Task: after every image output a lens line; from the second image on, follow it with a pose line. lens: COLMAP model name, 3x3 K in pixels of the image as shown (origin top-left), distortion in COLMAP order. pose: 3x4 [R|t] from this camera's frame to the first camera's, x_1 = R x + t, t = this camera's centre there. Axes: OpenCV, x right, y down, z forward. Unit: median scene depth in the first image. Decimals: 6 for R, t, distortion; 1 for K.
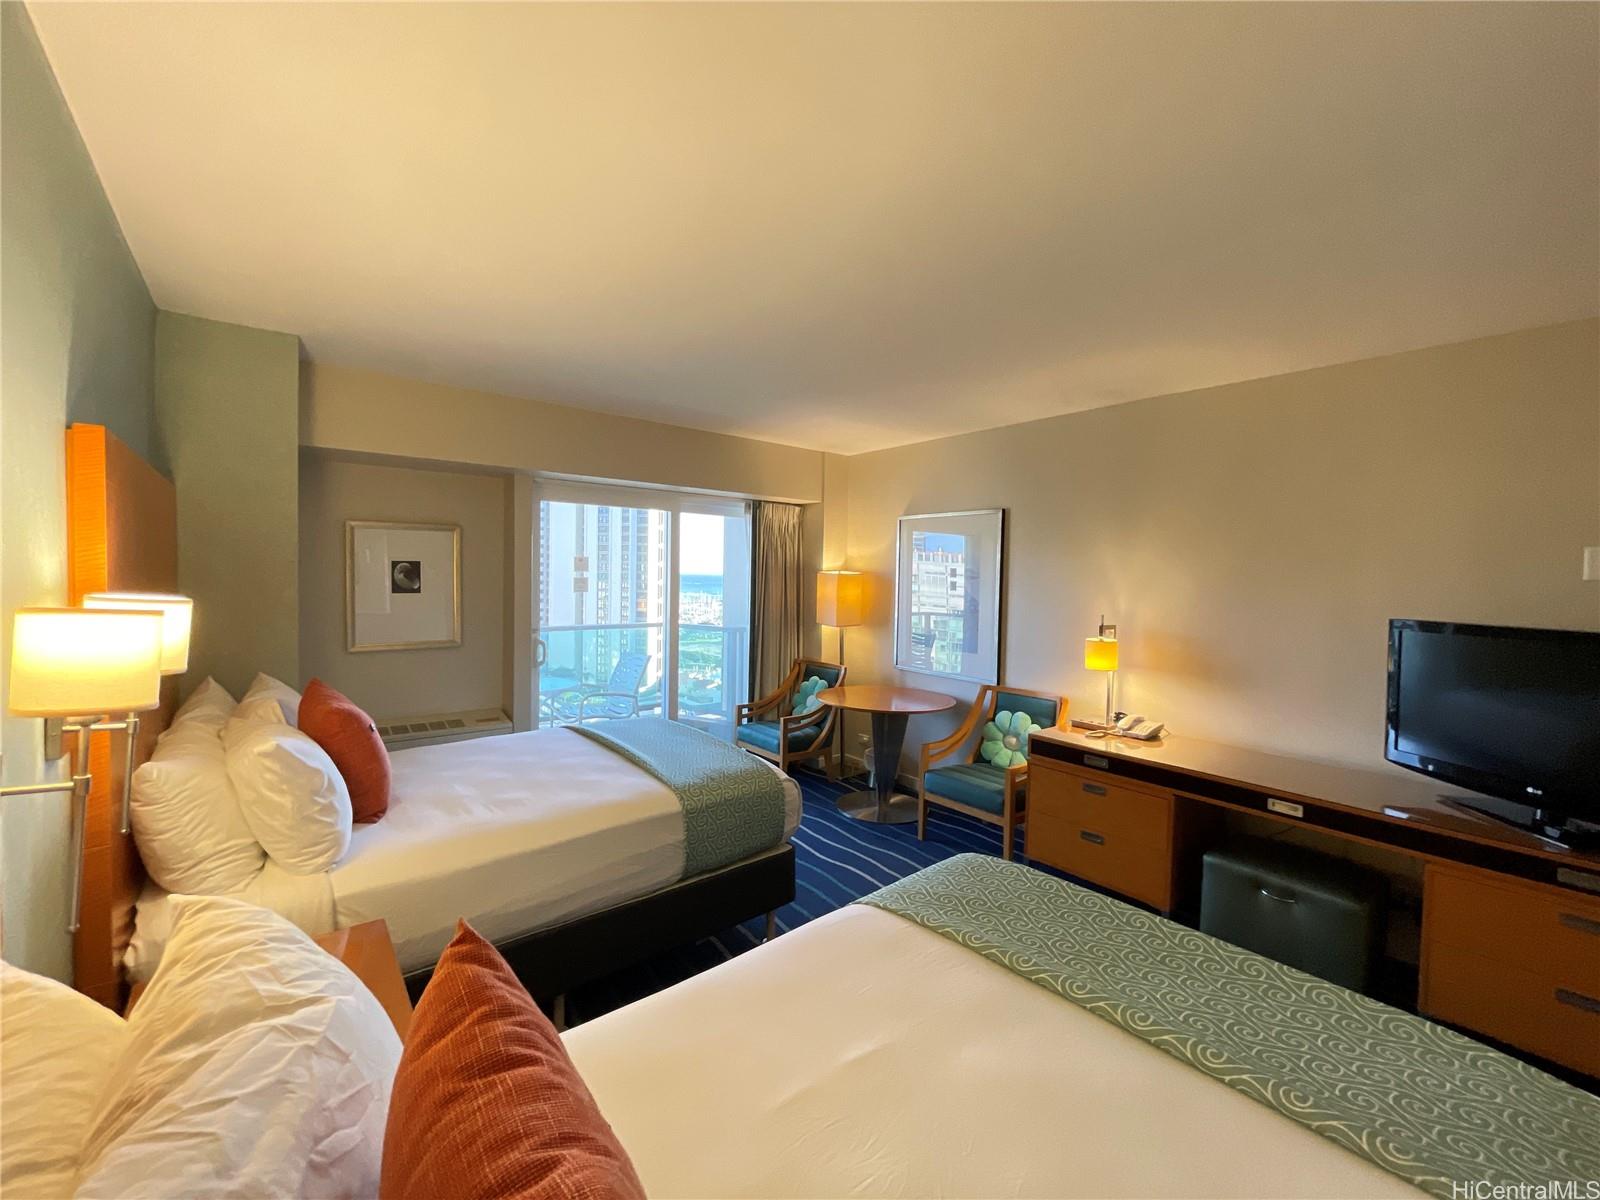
lens RADIAL K [[639.8, 0, 819.3], [0, 639.8, 601.8], [0, 0, 1]] dist [-0.000186, -0.000122]
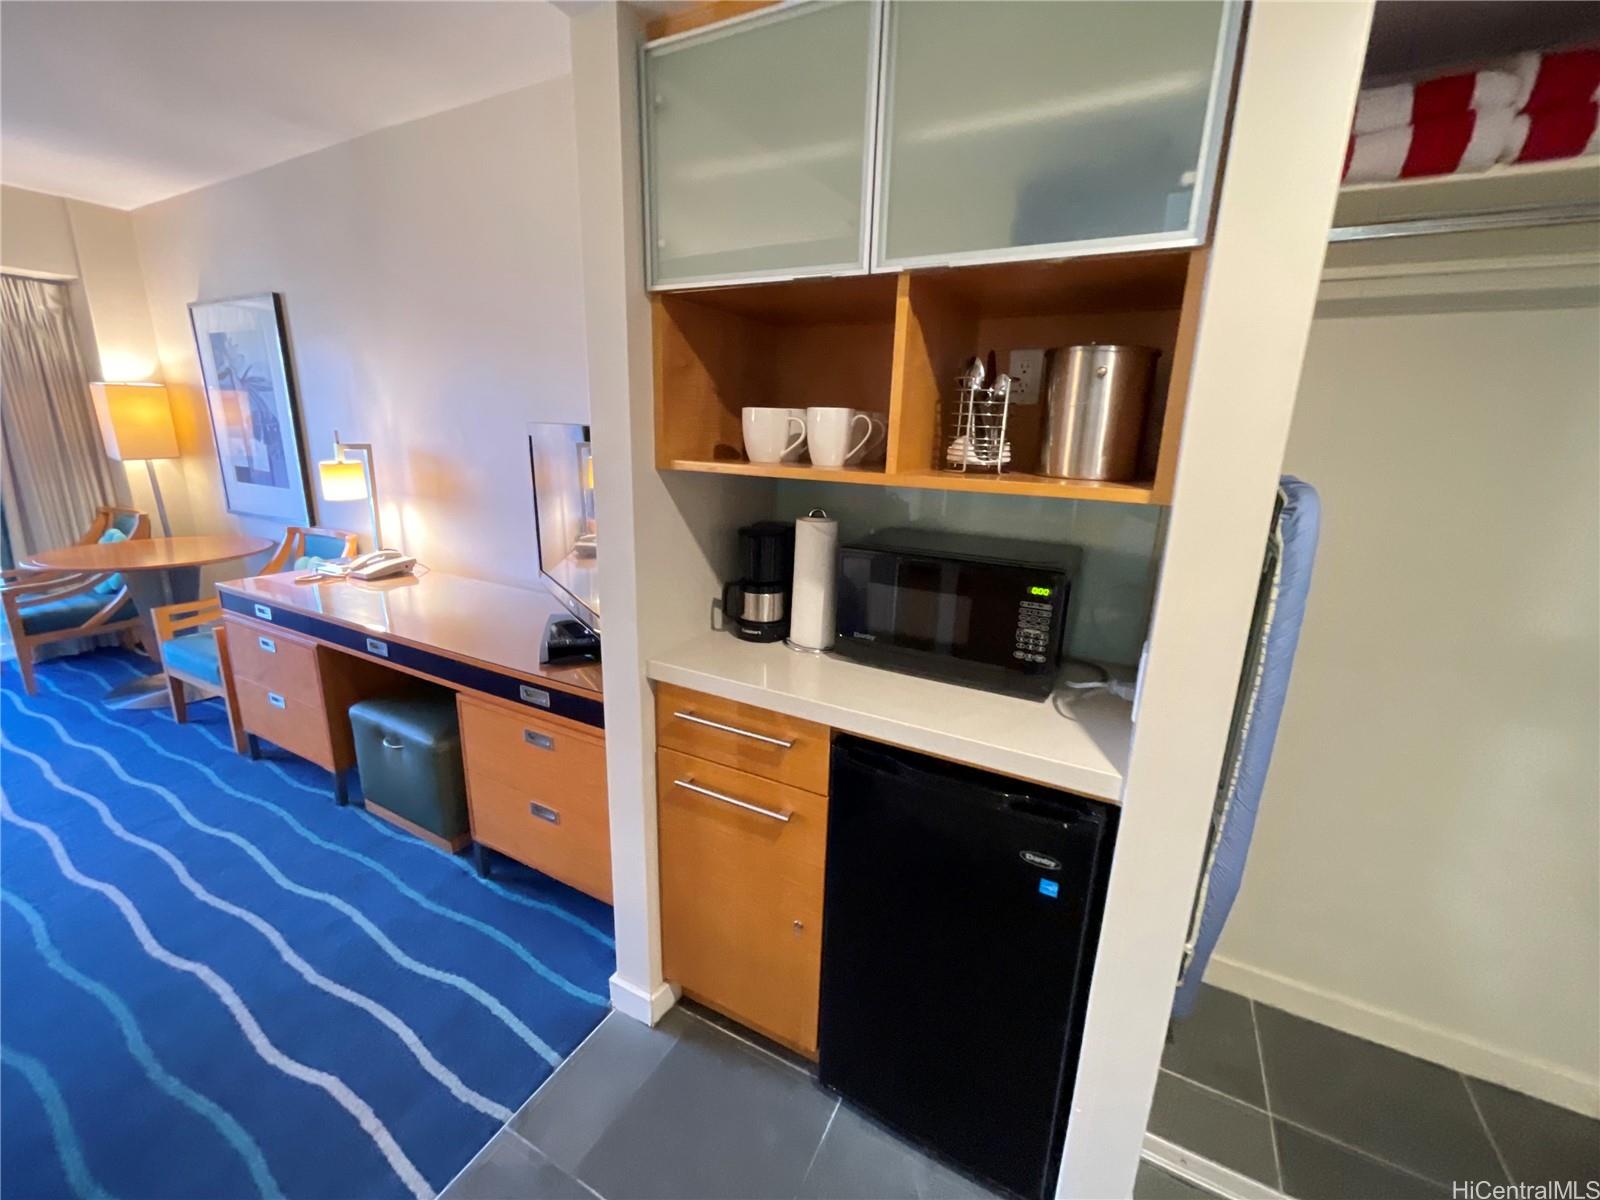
lens RADIAL K [[647.1, 0, 794.0], [0, 647.1, 592.1], [0, 0, 1]] dist [-0.000344, -0.000674]
pose [[0.935377, -0.086716, 0.342855, 0.576240], [0.012213, 0.976814, 0.213741, 0.045813], [-0.353440, -0.195742, 0.914749, 0.024255]]
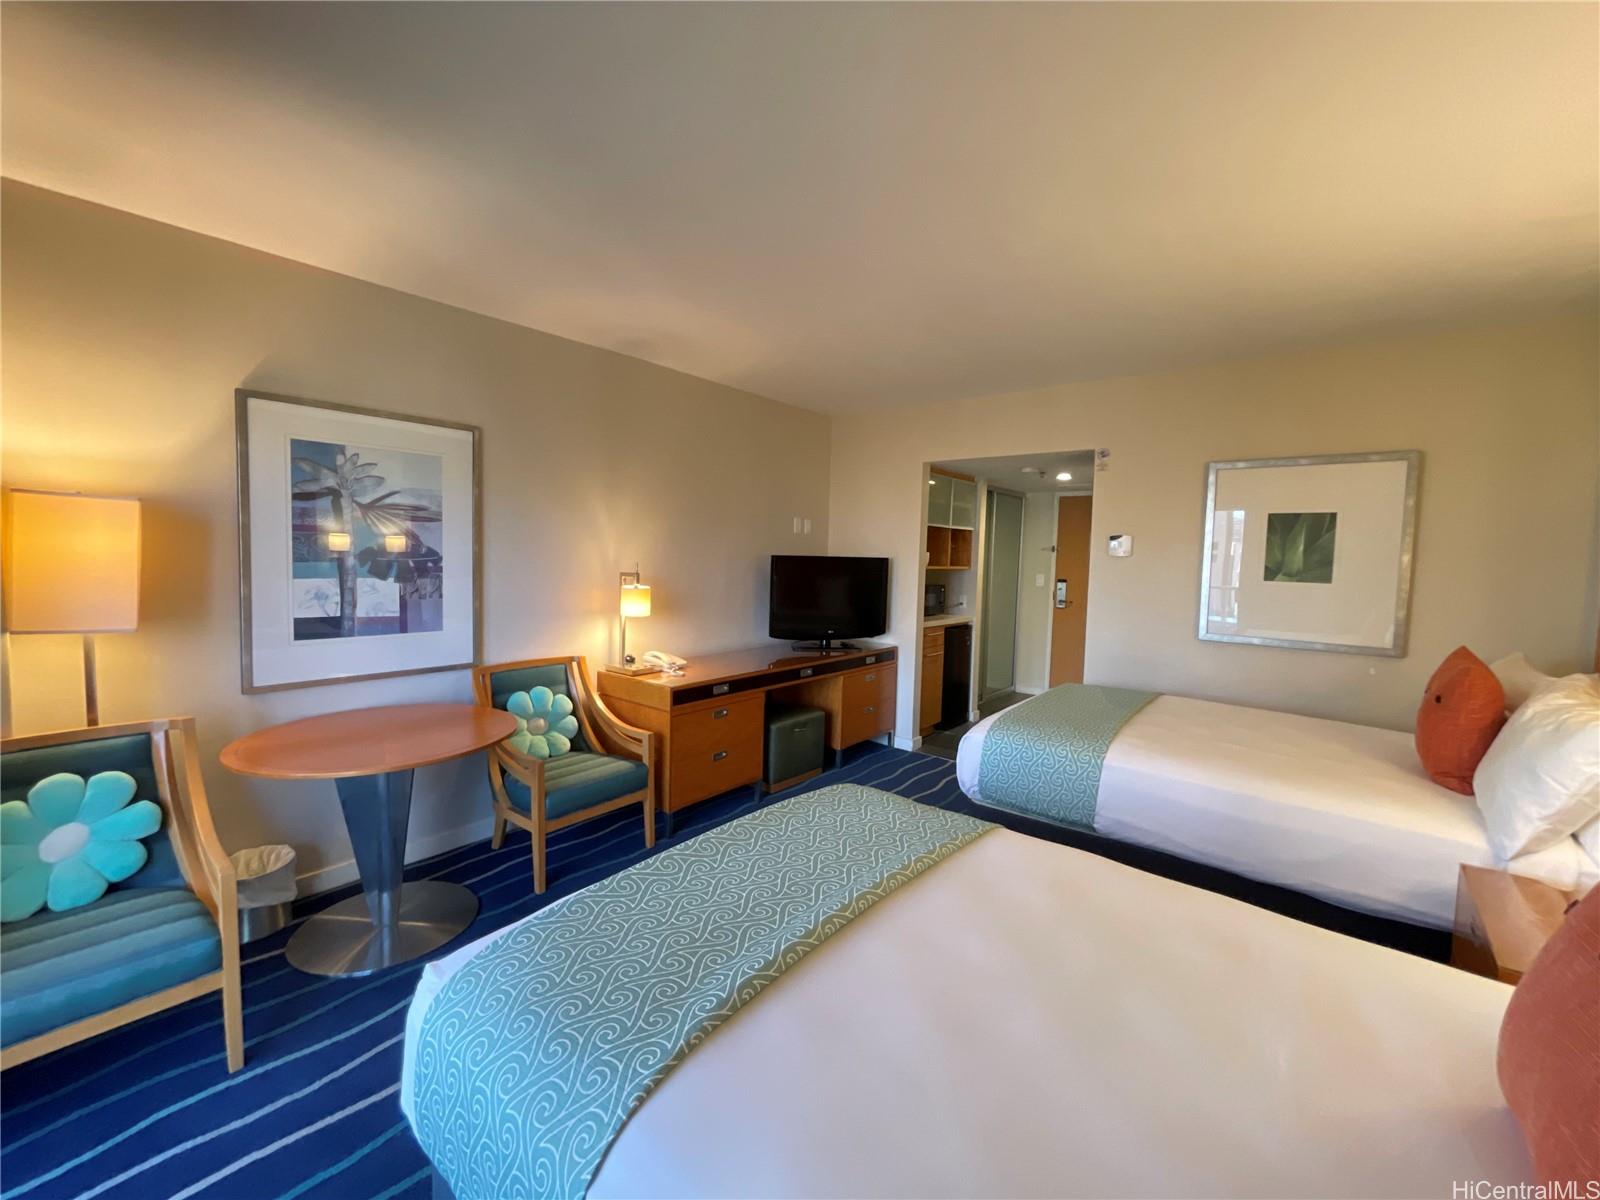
lens RADIAL K [[647.1, 0, 794.0], [0, 647.1, 592.1], [0, 0, 1]] dist [-0.000344, -0.000674]
pose [[-0.158183, -0.091451, 0.983166, -0.521495], [0.008298, 0.995544, 0.093937, -0.022526], [-0.987375, 0.023017, -0.156719, 0.770924]]
